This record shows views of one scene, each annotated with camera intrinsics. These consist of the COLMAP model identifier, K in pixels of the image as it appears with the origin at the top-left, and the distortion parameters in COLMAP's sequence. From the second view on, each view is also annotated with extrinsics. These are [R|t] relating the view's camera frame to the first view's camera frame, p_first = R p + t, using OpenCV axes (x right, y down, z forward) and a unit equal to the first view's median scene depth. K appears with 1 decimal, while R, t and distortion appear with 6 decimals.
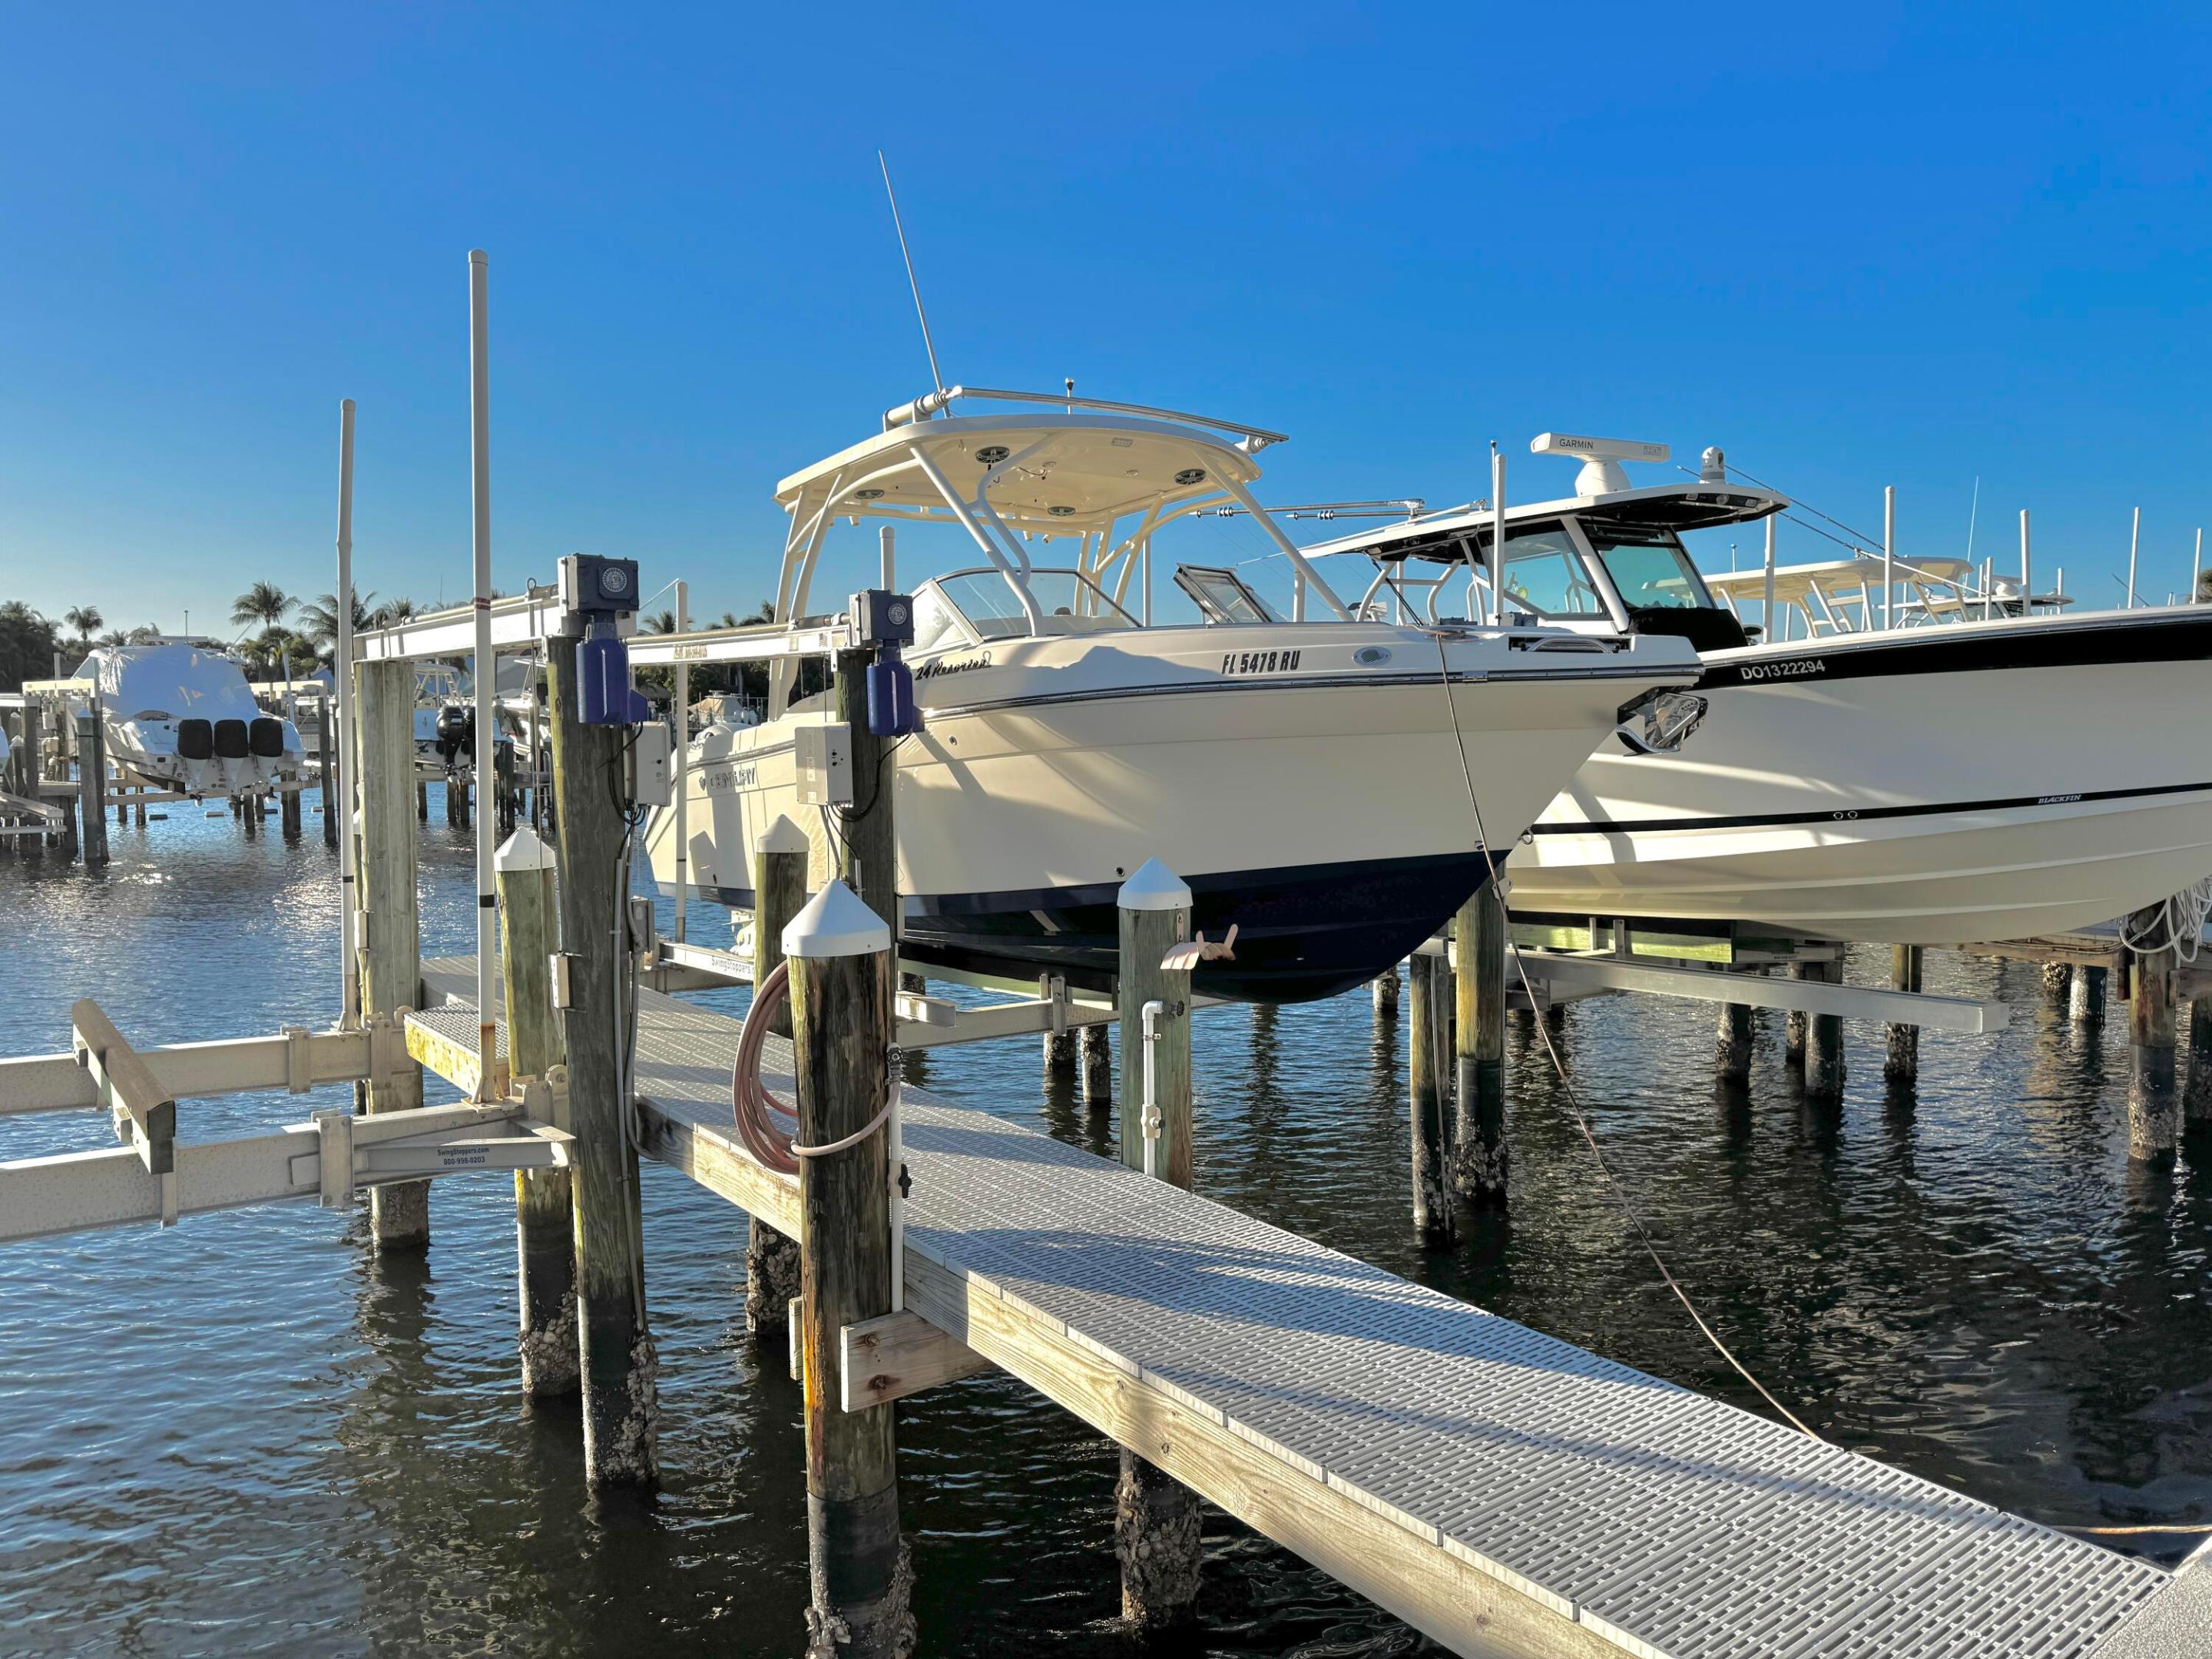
lens RADIAL K [[1550.5, 0, 1108.5], [0, 1550.5, 837.0], [0, 0, 1]] dist [0.173048, -0.327198]
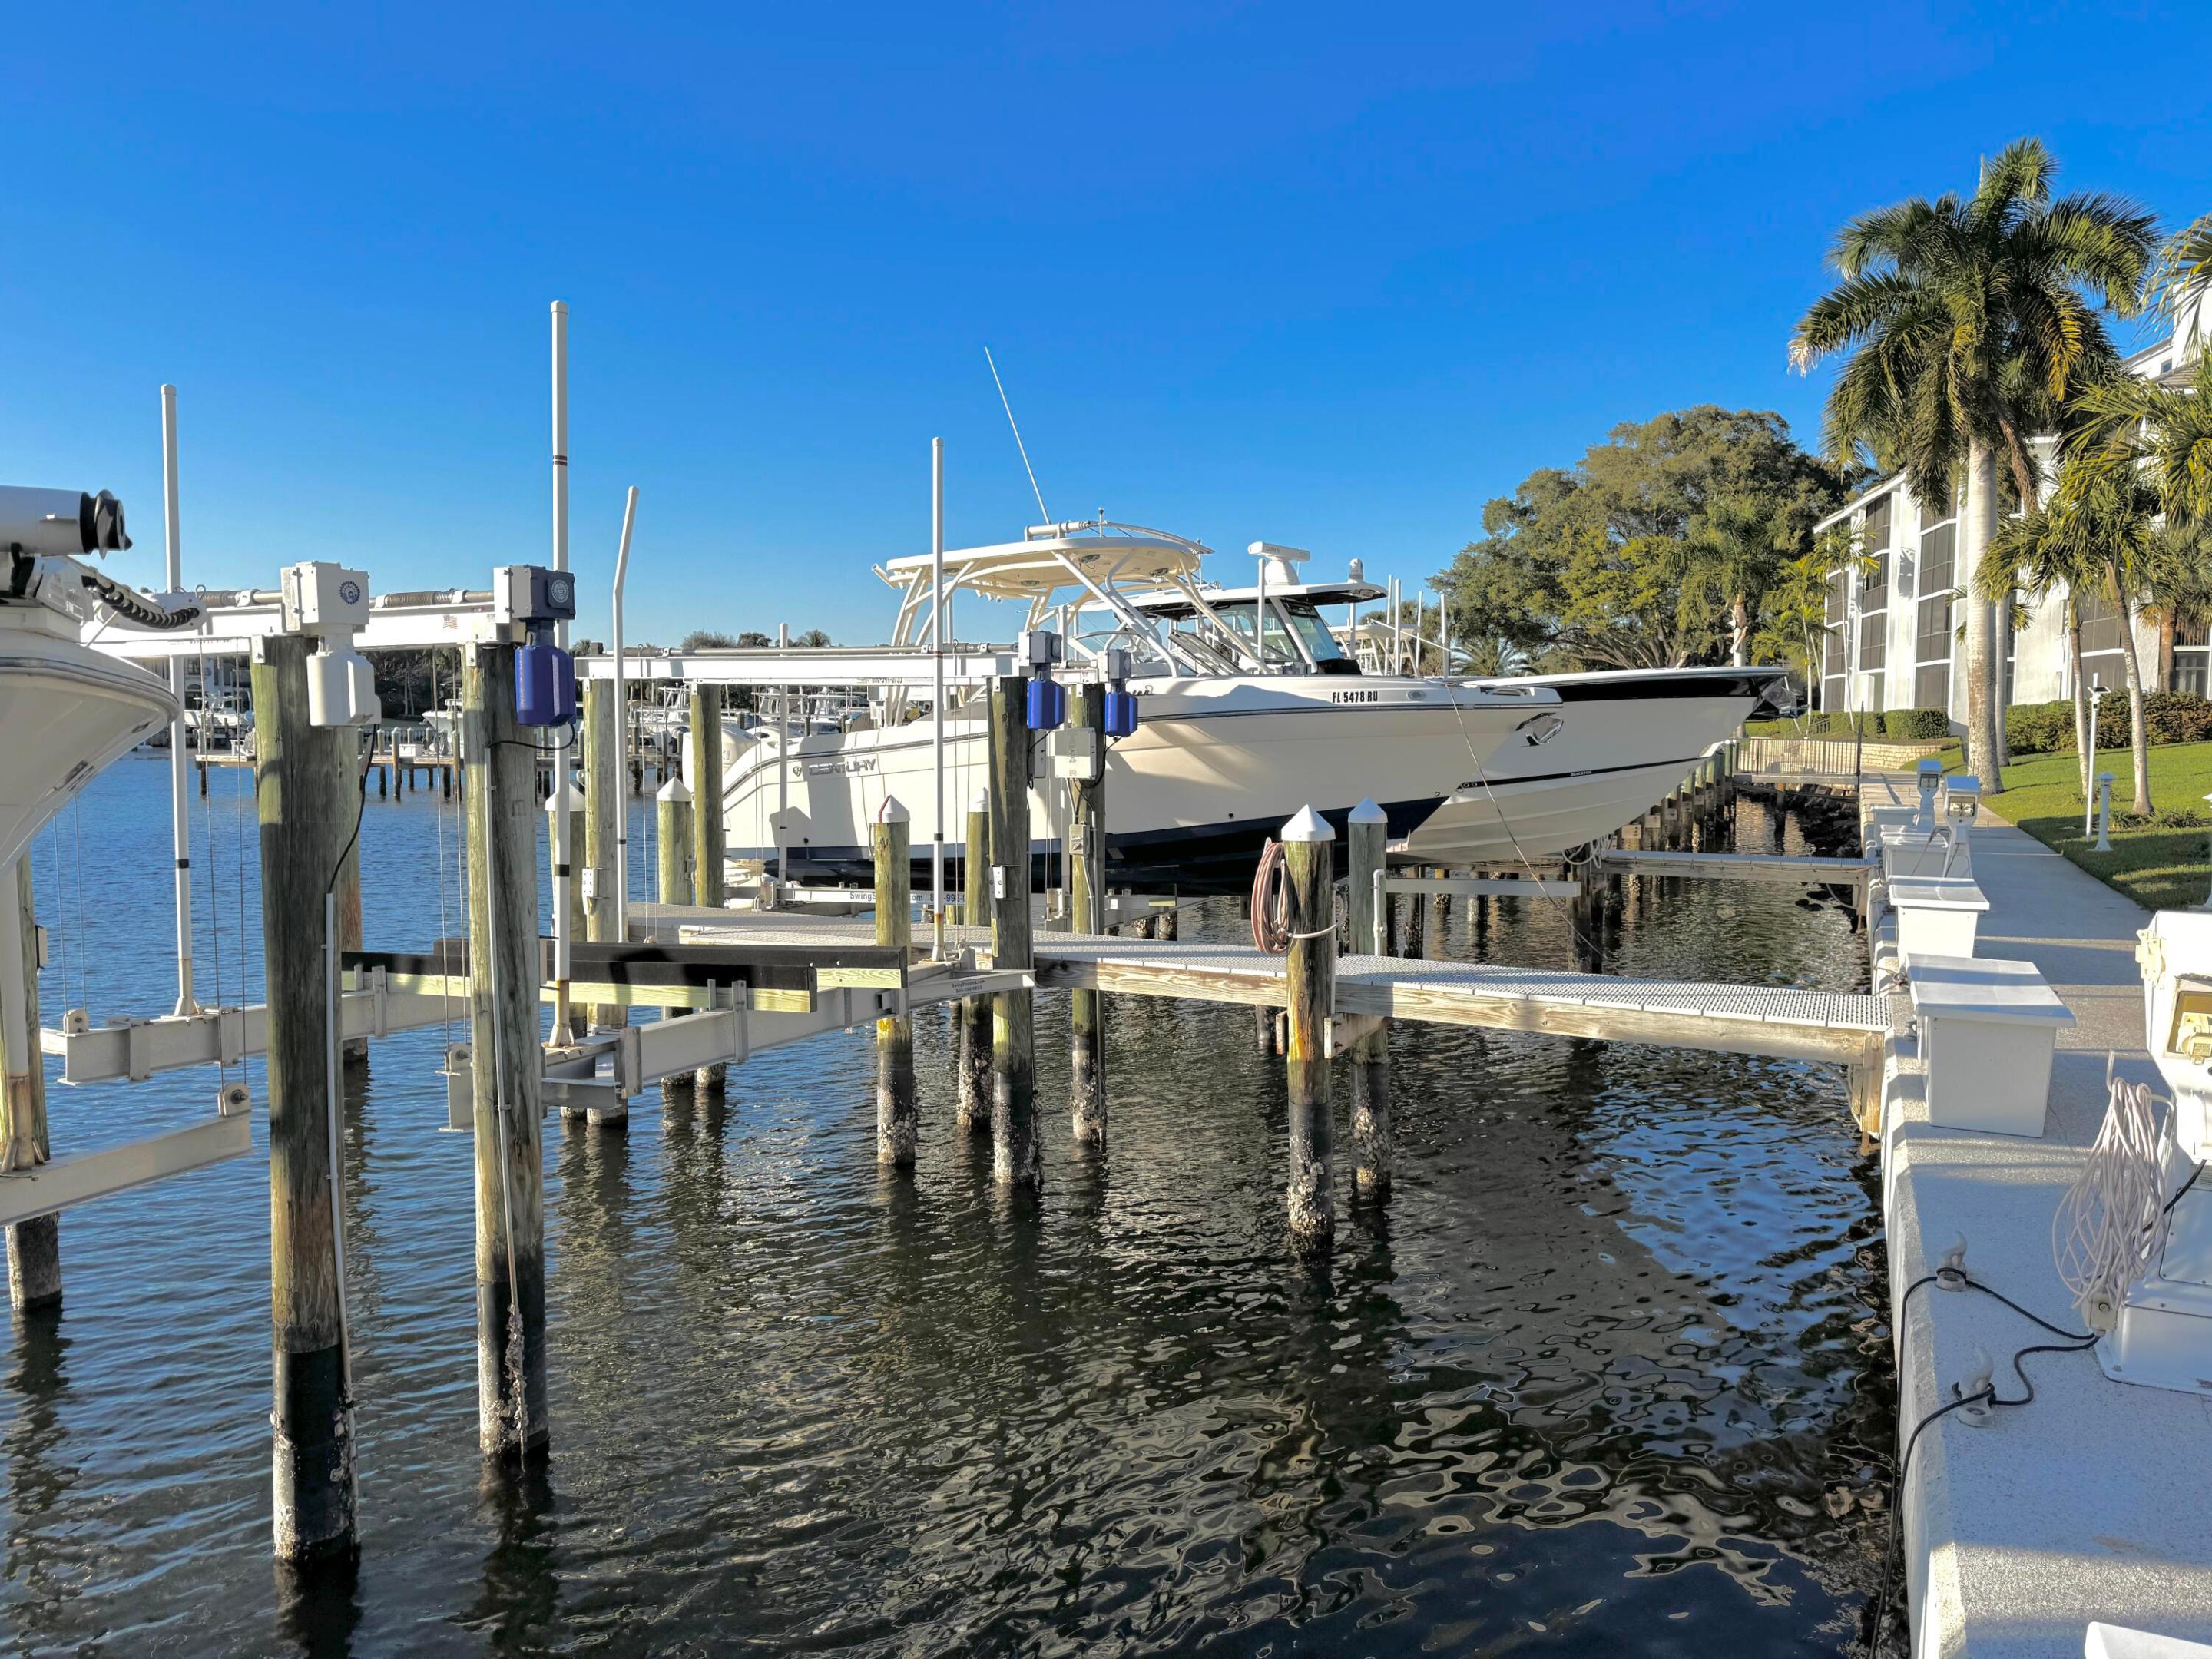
lens RADIAL K [[1559.0, 0, 1100.6], [0, 1559.0, 833.6], [0, 0, 1]] dist [0.048038, -0.041550]
pose [[0.896558, -0.024425, 0.442252, -0.895927], [0.026502, 0.999648, 0.001484, 0.035987], [-0.442133, 0.010390, 0.896889, -0.480115]]
